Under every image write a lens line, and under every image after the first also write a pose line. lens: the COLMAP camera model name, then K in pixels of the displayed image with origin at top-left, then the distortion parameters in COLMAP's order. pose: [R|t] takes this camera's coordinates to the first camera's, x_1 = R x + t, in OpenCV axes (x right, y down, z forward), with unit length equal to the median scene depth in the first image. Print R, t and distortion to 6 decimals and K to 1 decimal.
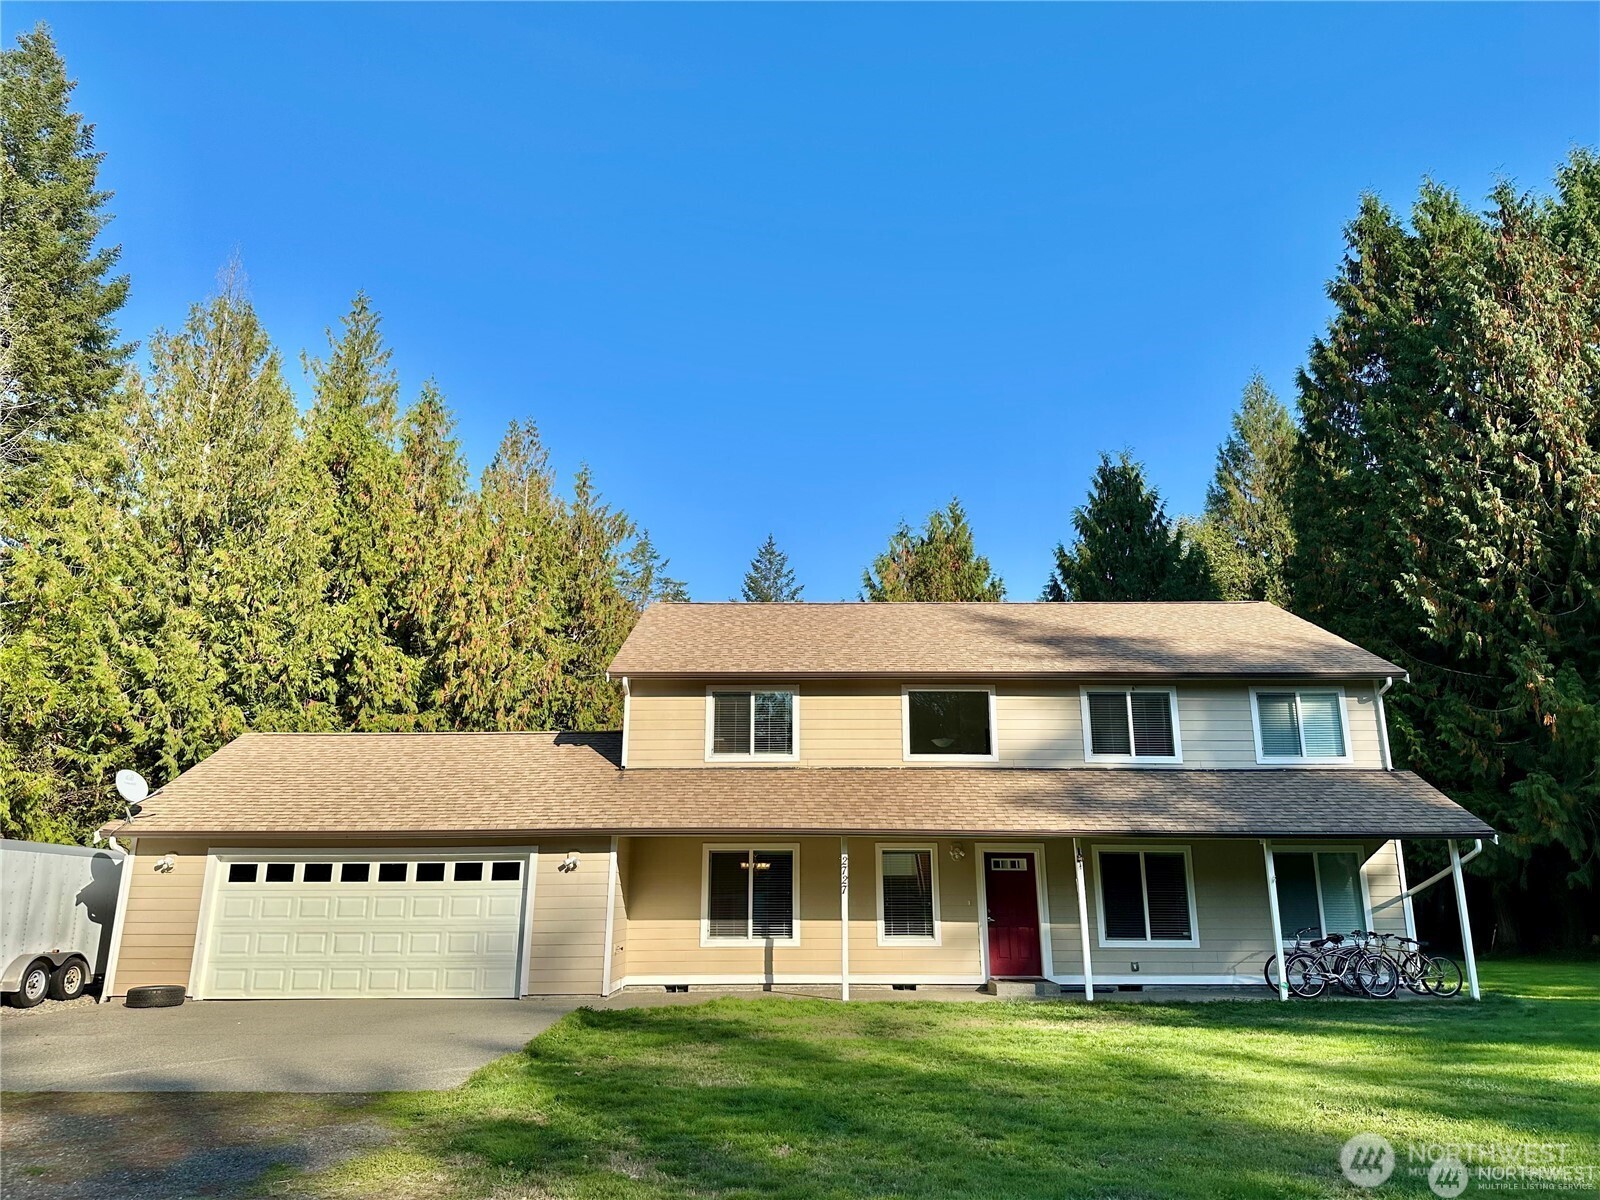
lens RADIAL K [[1111.1, 0, 800.9], [0, 1111.1, 606.5], [0, 0, 1]] dist [0.008641, -0.008089]
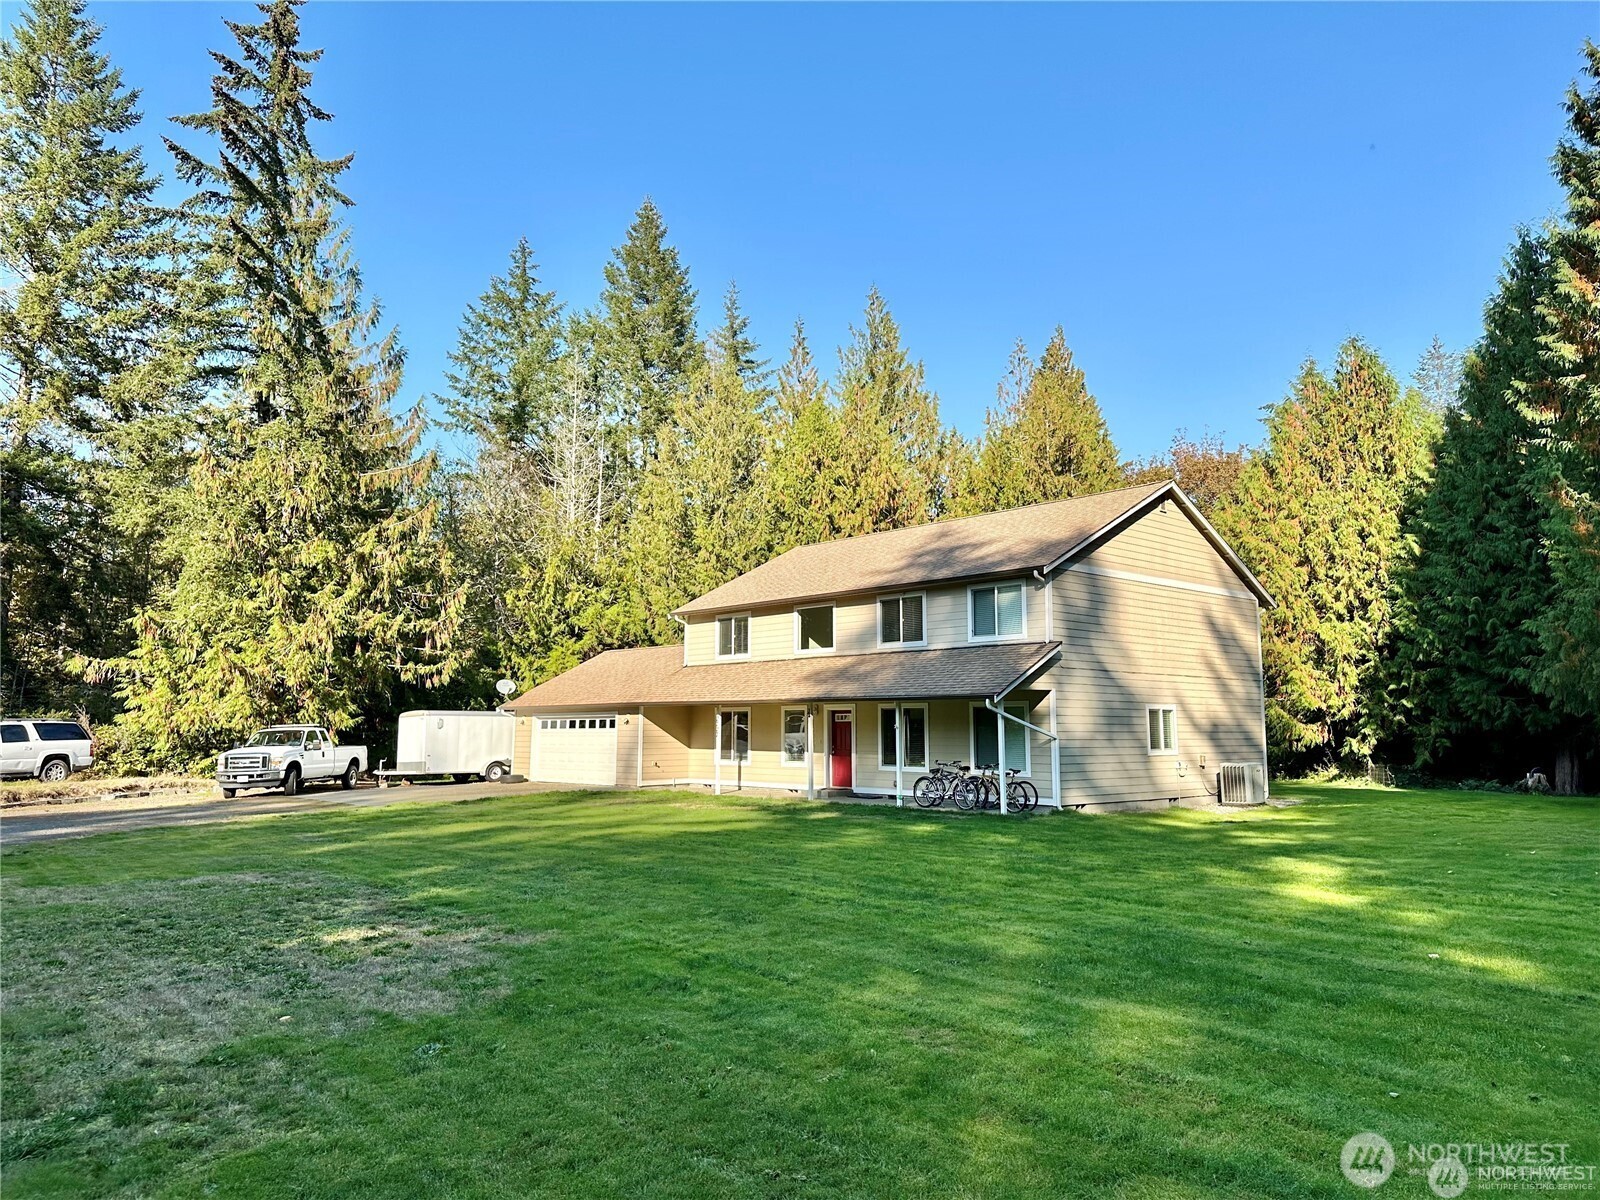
lens RADIAL K [[1111.1, 0, 795.6], [0, 1111.1, 604.0], [0, 0, 1]] dist [0.008641, -0.008089]
pose [[0.676122, -0.081871, -0.732226, 1.252673], [0.188361, 0.979989, 0.064354, -0.032331], [0.712305, -0.181434, 0.678014, -0.059053]]
